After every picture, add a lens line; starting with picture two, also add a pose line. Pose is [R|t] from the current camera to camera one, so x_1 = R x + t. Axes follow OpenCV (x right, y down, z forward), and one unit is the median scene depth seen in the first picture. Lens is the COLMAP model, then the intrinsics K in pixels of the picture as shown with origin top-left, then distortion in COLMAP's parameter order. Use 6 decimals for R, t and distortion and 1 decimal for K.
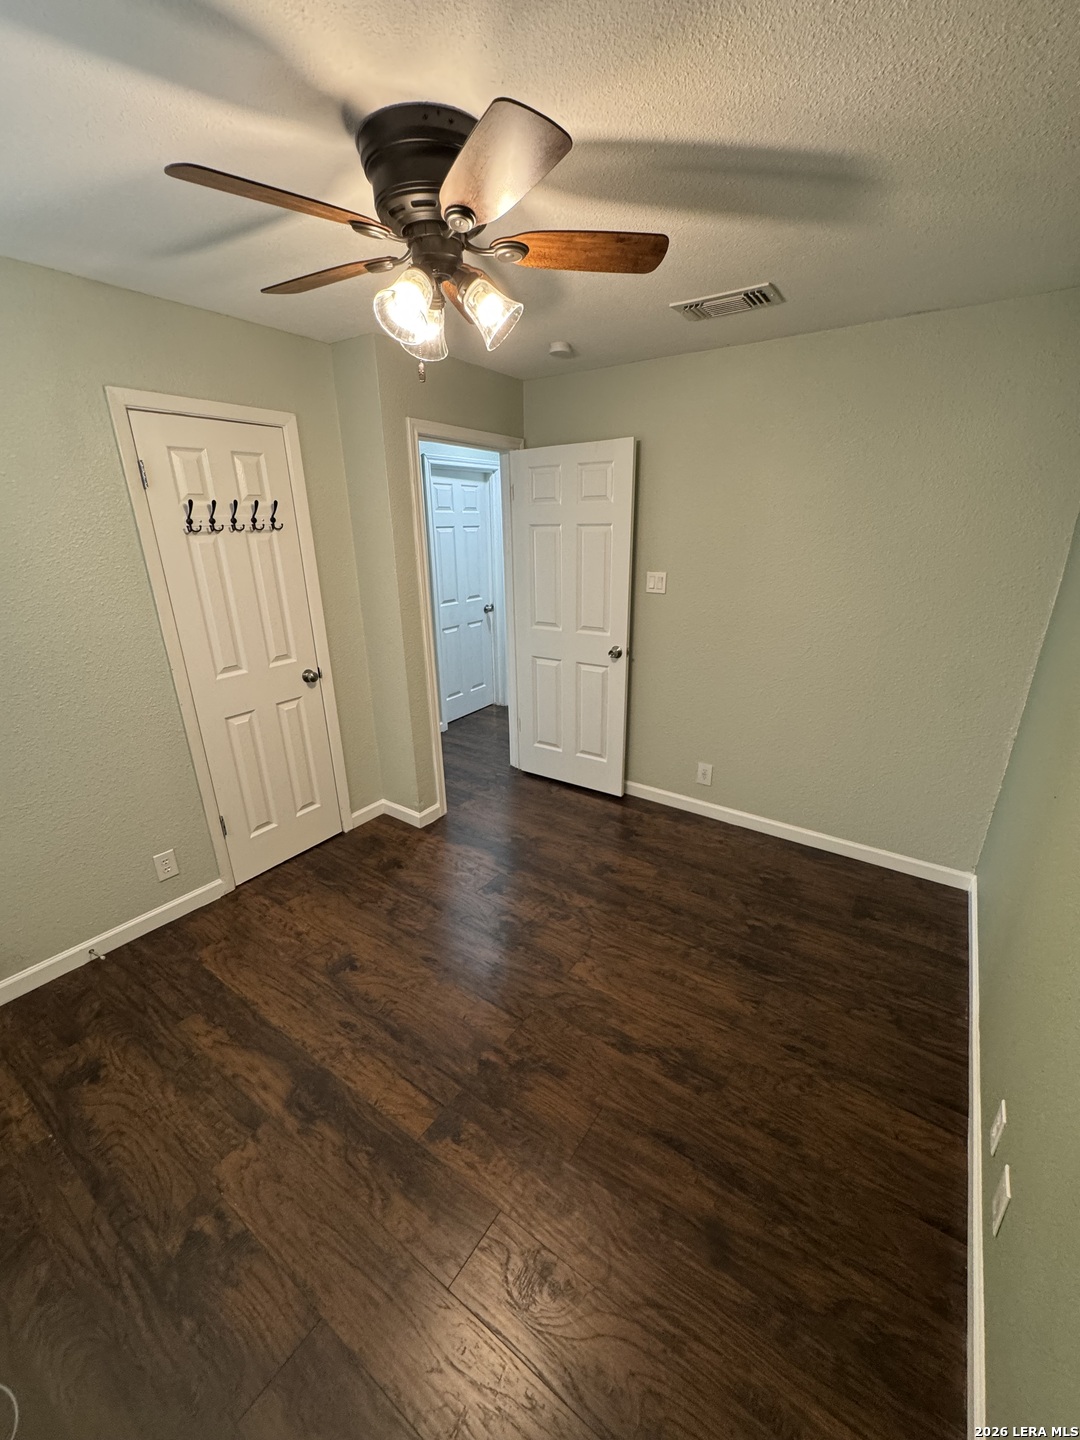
lens RADIAL K [[577.9, 0, 544.2], [0, 577.9, 720.8], [0, 0, 1]] dist [-0.001805, 0.000113]
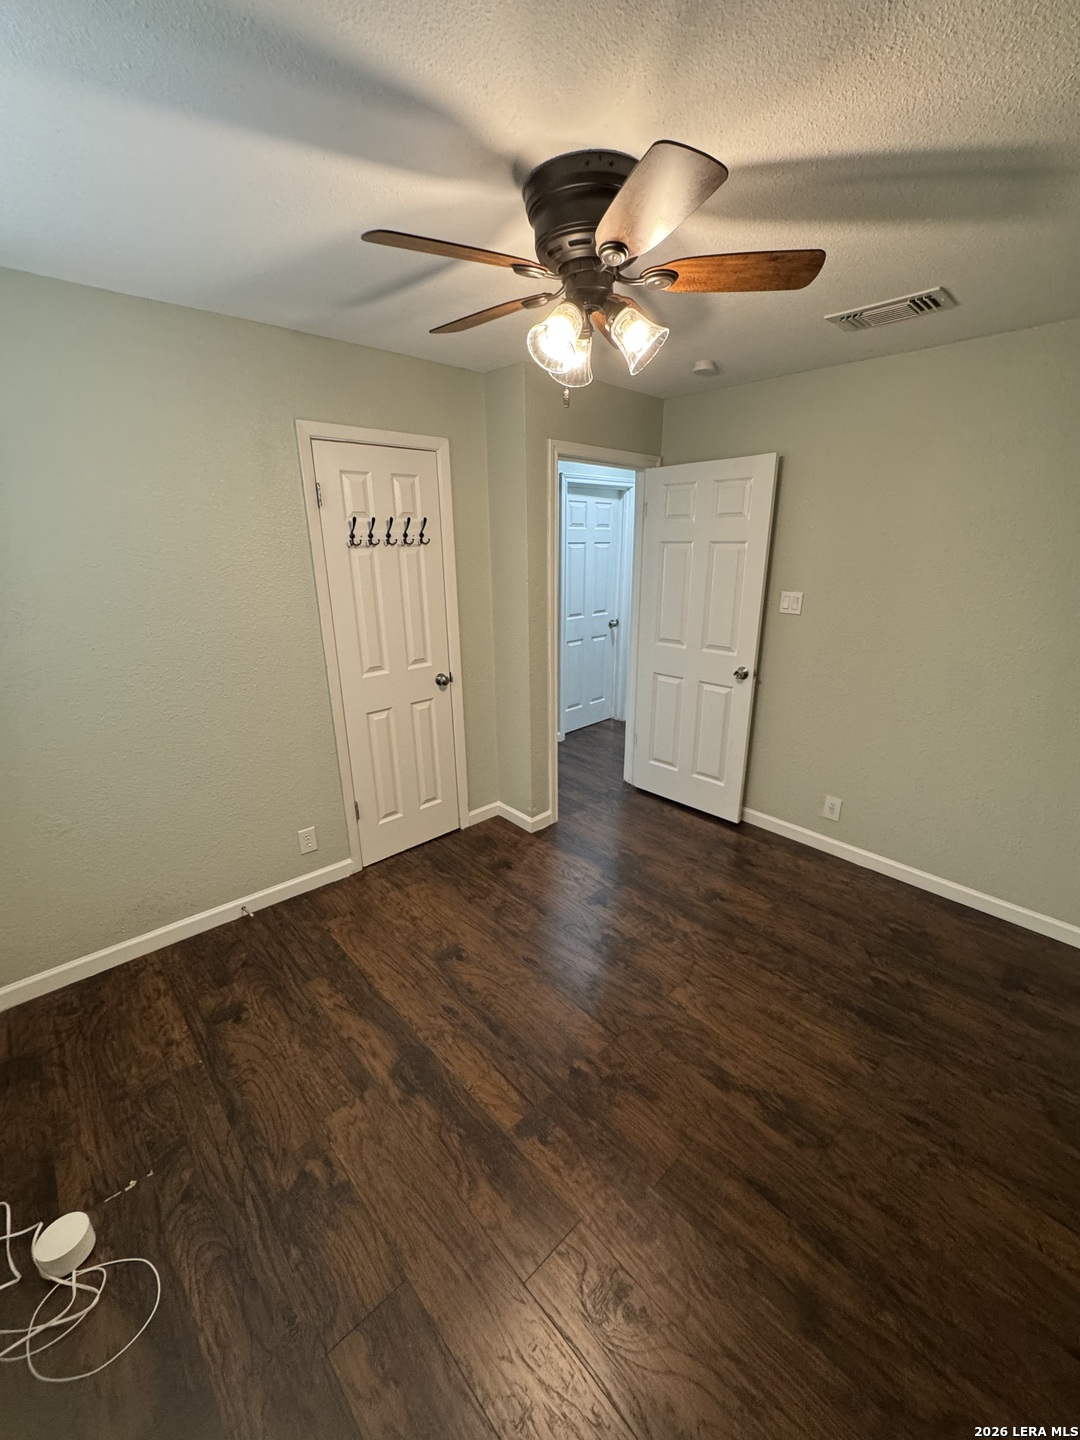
lens RADIAL K [[577.9, 0, 544.2], [0, 577.9, 720.8], [0, 0, 1]] dist [-0.001805, 0.000113]
pose [[0.976950, 0.070909, -0.201347, 0.002036], [-0.075899, 0.996968, -0.017159, 0.004325], [0.199519, 0.032045, 0.979370, -0.017111]]
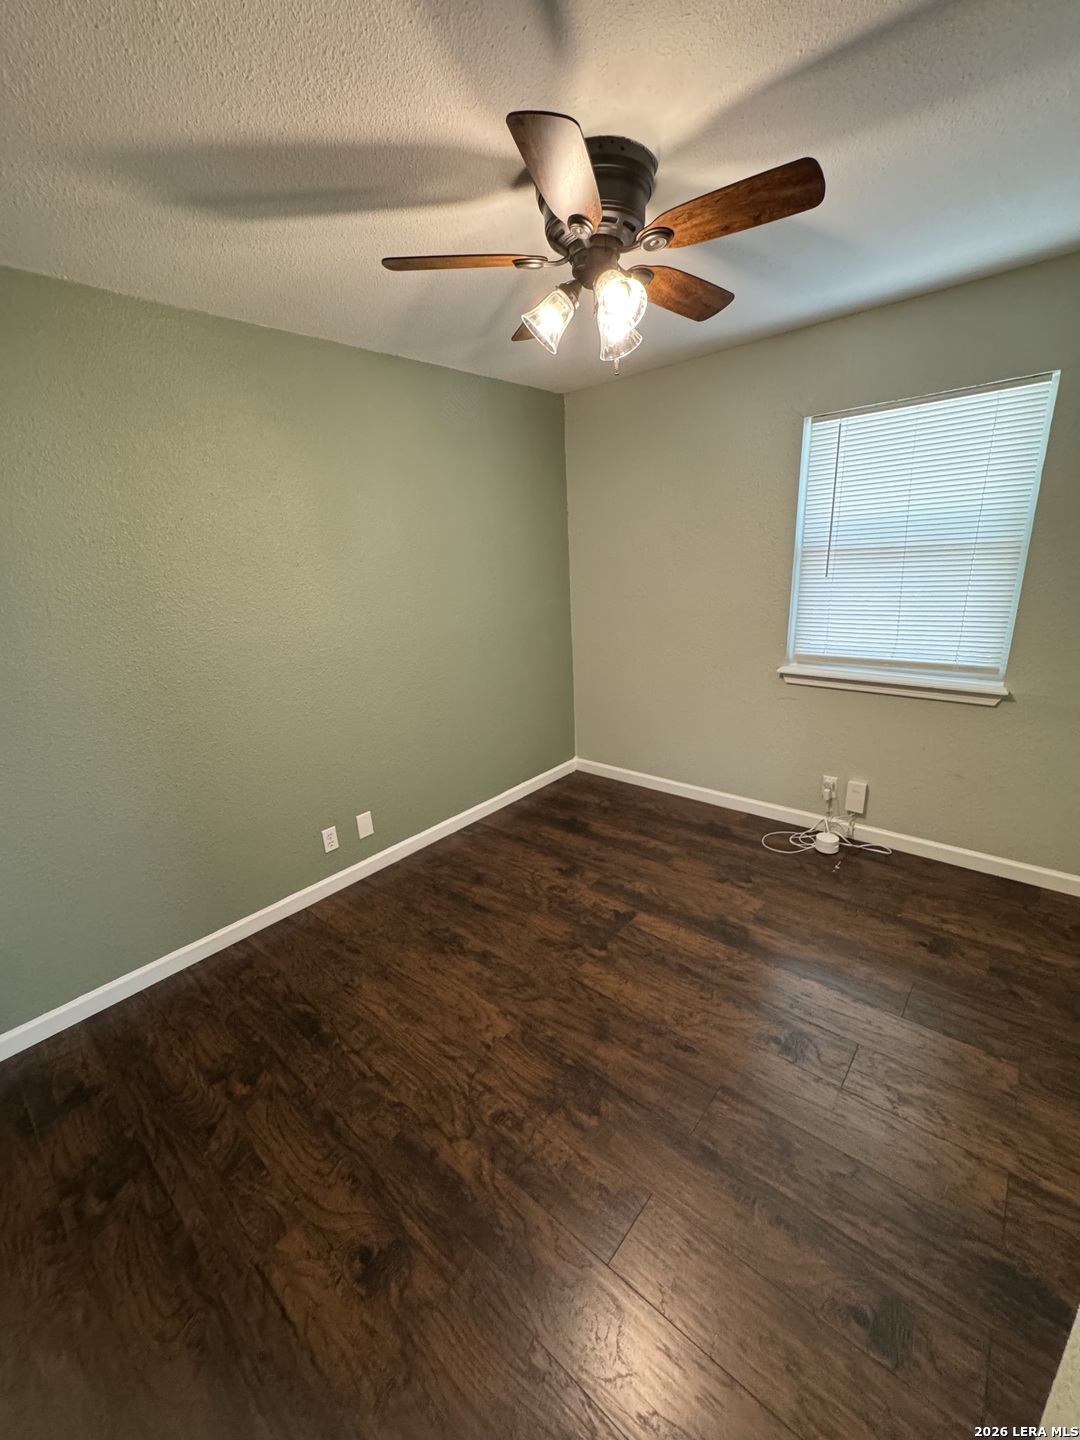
lens RADIAL K [[595.2, 0, 544.4], [0, 595.2, 723.4], [0, 0, 1]] dist [-0.000641, 0.000175]
pose [[-0.992446, 0.028958, 0.119214, -0.140604], [0.093499, 0.807661, 0.582187, -0.528137], [-0.079425, 0.588935, -0.804268, 1.688553]]
